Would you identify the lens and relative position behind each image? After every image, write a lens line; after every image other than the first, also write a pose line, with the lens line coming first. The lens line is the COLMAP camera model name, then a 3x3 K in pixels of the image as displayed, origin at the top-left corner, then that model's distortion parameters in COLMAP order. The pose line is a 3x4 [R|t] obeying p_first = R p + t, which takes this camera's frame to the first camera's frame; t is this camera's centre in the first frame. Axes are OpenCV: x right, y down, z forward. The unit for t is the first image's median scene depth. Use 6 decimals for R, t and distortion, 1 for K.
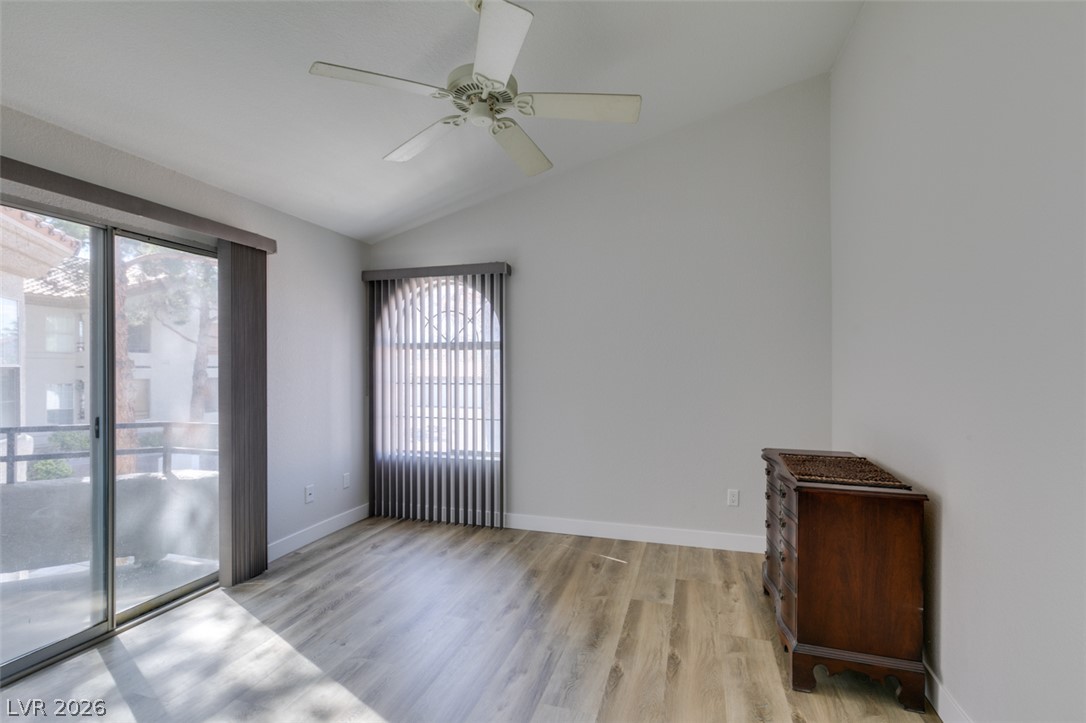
lens RADIAL K [[486.0, 0, 543.9], [0, 486.0, 364.1], [0, 0, 1]] dist [0.001907, -0.000282]
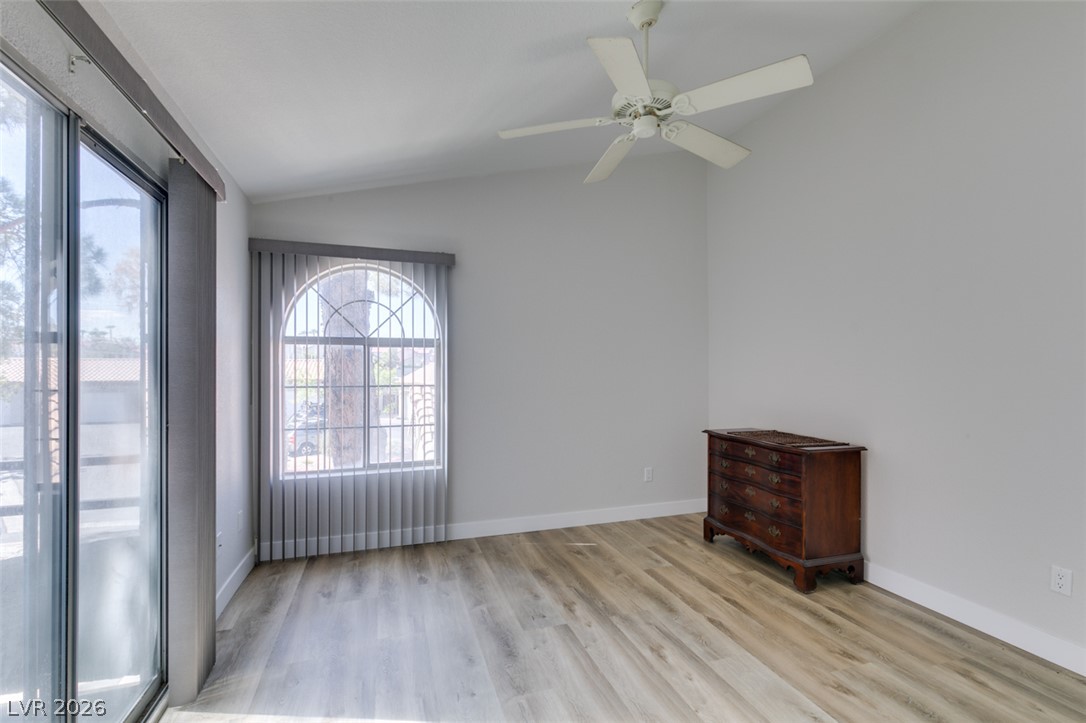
lens RADIAL K [[486.0, 0, 541.0], [0, 486.0, 367.2], [0, 0, 1]] dist [0.001907, -0.000282]
pose [[0.817276, 0.001523, 0.576244, -0.606876], [-0.003852, 0.999989, 0.002821, 0.003857], [-0.576233, -0.004525, 0.817273, 0.185047]]
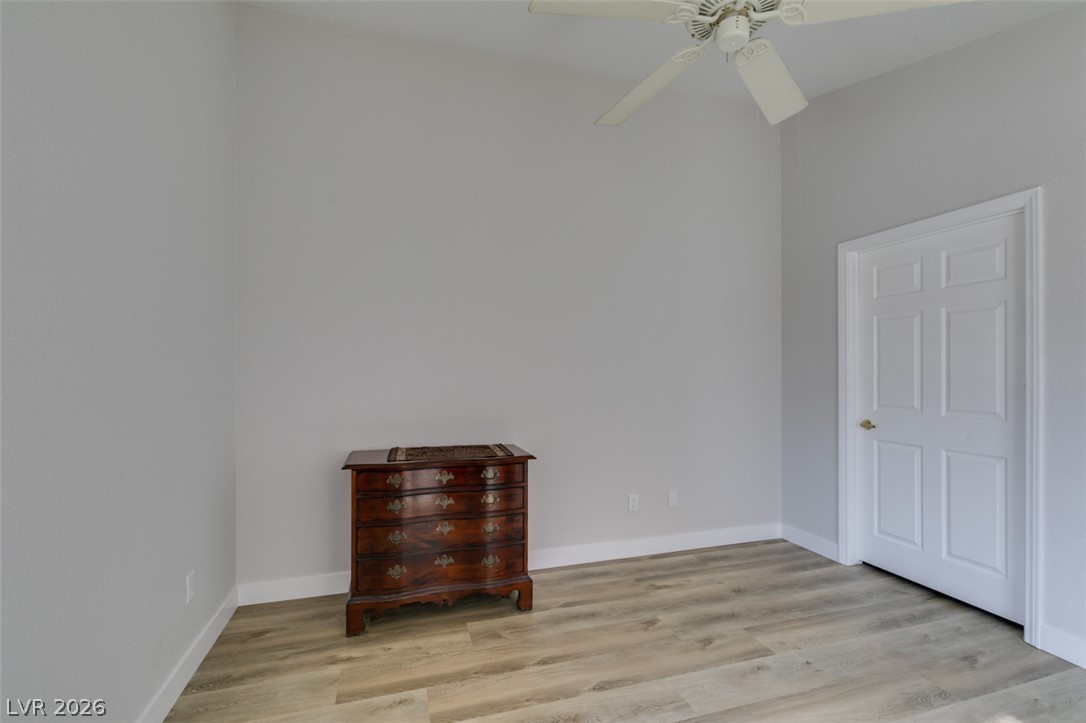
lens RADIAL K [[486.0, 0, 540.6], [0, 486.0, 365.4], [0, 0, 1]] dist [0.001907, -0.000282]
pose [[-0.563468, 0.004422, 0.826126, -0.393519], [-0.007649, 0.999915, -0.010569, 0.008129], [-0.826102, -0.012274, -0.563387, 1.124010]]
